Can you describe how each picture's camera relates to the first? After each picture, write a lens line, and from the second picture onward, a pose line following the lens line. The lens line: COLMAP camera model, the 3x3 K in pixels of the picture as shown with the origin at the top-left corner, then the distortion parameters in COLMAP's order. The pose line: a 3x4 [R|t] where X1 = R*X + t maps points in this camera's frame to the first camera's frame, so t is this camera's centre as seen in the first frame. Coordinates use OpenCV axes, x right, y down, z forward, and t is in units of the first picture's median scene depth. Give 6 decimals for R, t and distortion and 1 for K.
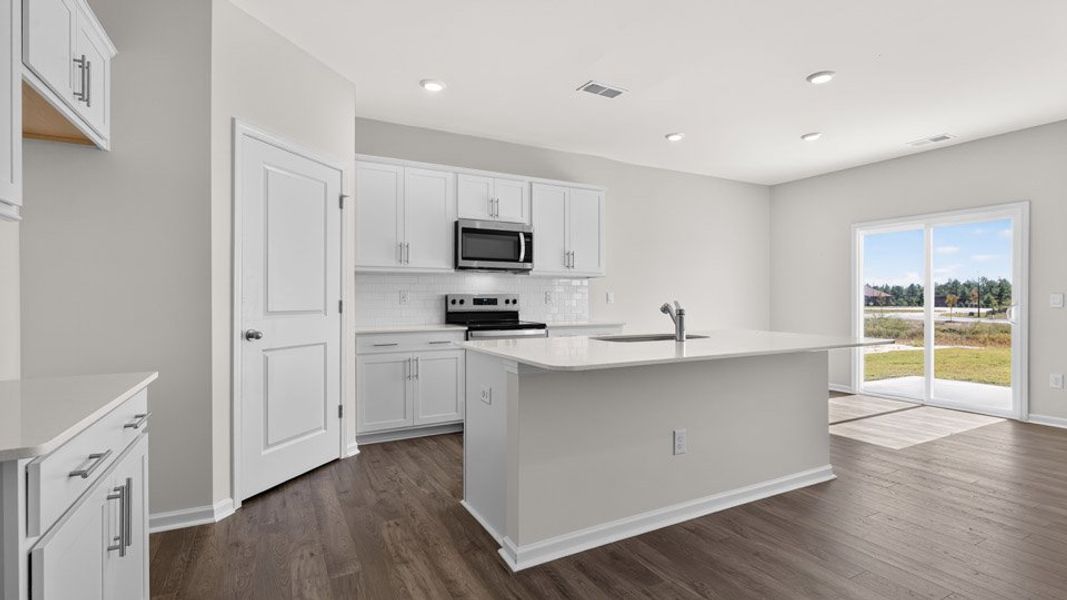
lens RADIAL K [[487.6, 0, 531.9], [0, 487.6, 299.3], [0, 0, 1]] dist [-0.002783, -0.002190]
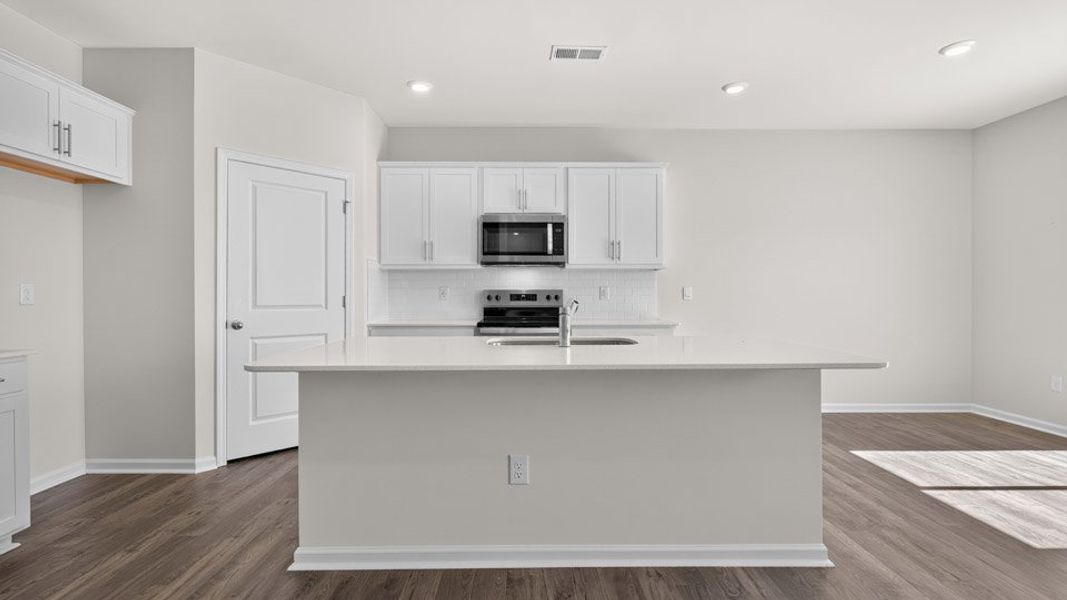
lens RADIAL K [[487.6, 0, 535.5], [0, 487.6, 297.2], [0, 0, 1]] dist [-0.002783, -0.002190]
pose [[0.888756, 0.000427, -0.458381, 0.377083], [0.001575, 0.999991, 0.003985, 0.000618], [0.458378, -0.004263, 0.888747, 0.155991]]
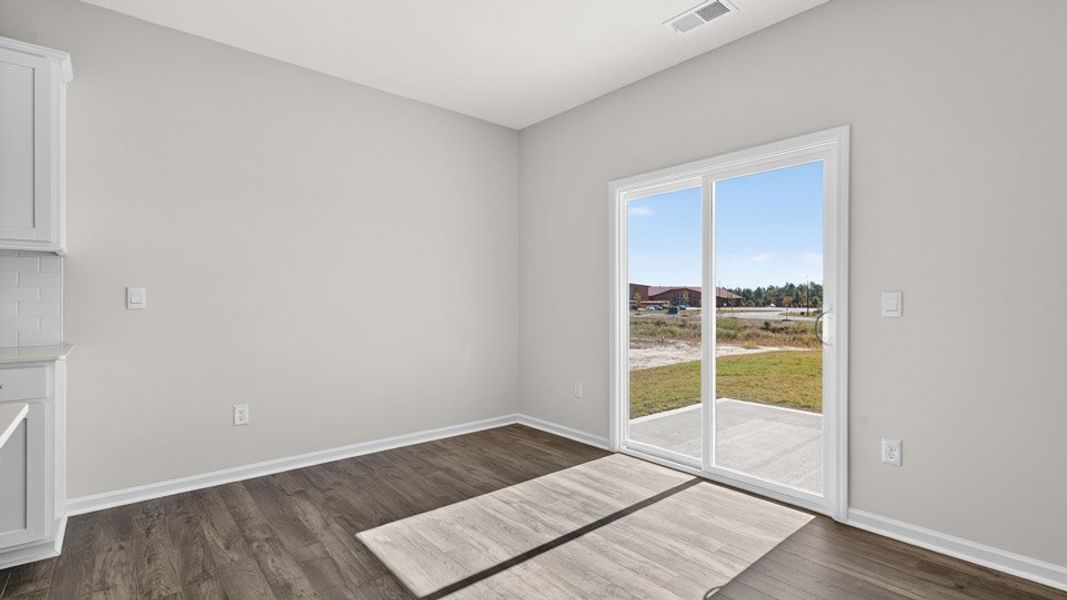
lens RADIAL K [[487.6, 0, 530.2], [0, 487.6, 299.5], [0, 0, 1]] dist [-0.002783, -0.002190]
pose [[0.975109, 0.002050, 0.221719, 0.529373], [-0.001808, 0.999998, -0.001292, -0.001305], [-0.221721, 0.000859, 0.975110, 0.521553]]
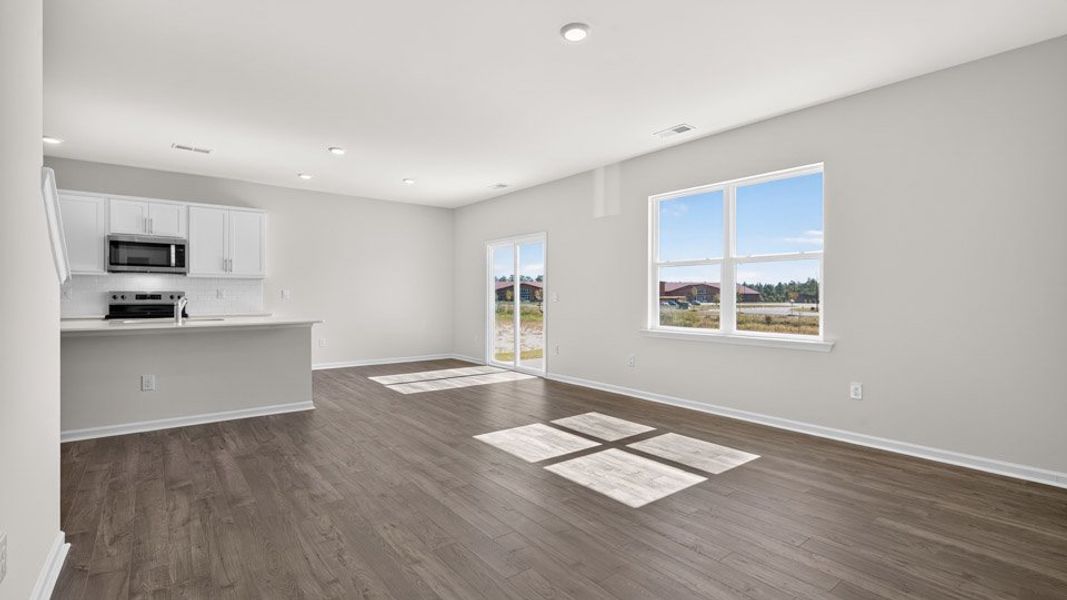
lens RADIAL K [[487.6, 0, 537.1], [0, 487.6, 297.3], [0, 0, 1]] dist [-0.002783, -0.002190]
pose [[0.982523, 0.002646, 0.186125, 0.691126], [-0.003473, 0.999985, 0.004119, -0.003335], [-0.186111, -0.004693, 0.982517, -0.466284]]
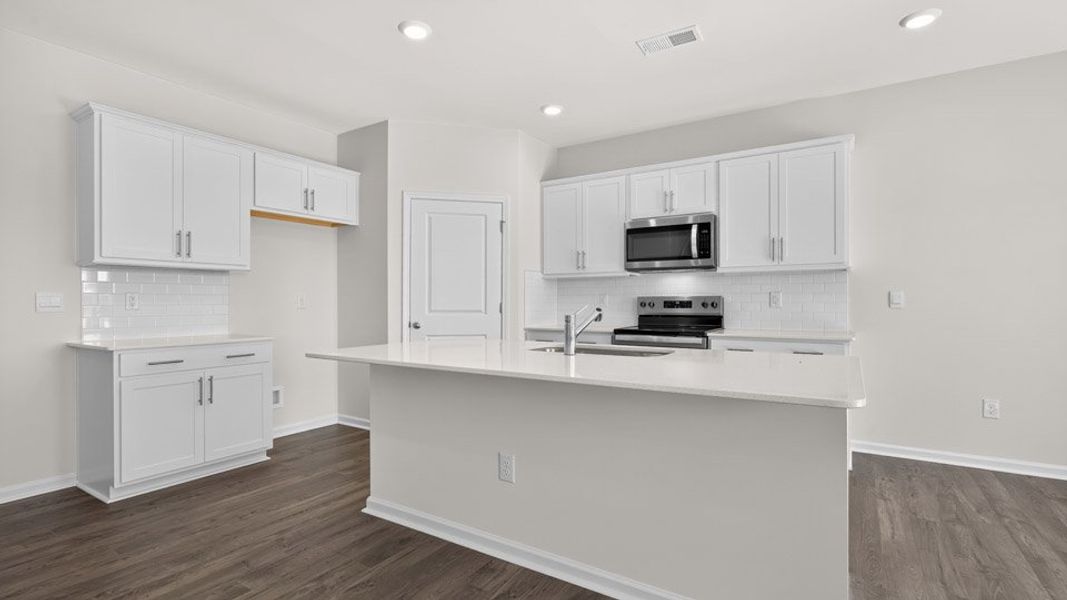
lens RADIAL K [[487.6, 0, 541.6], [0, 487.6, 300.5], [0, 0, 1]] dist [-0.002783, -0.002190]
pose [[0.494363, -0.001950, -0.869253, 0.584115], [0.001809, 0.999998, -0.001214, -0.001944], [0.869254, -0.000972, 0.494365, 0.336556]]
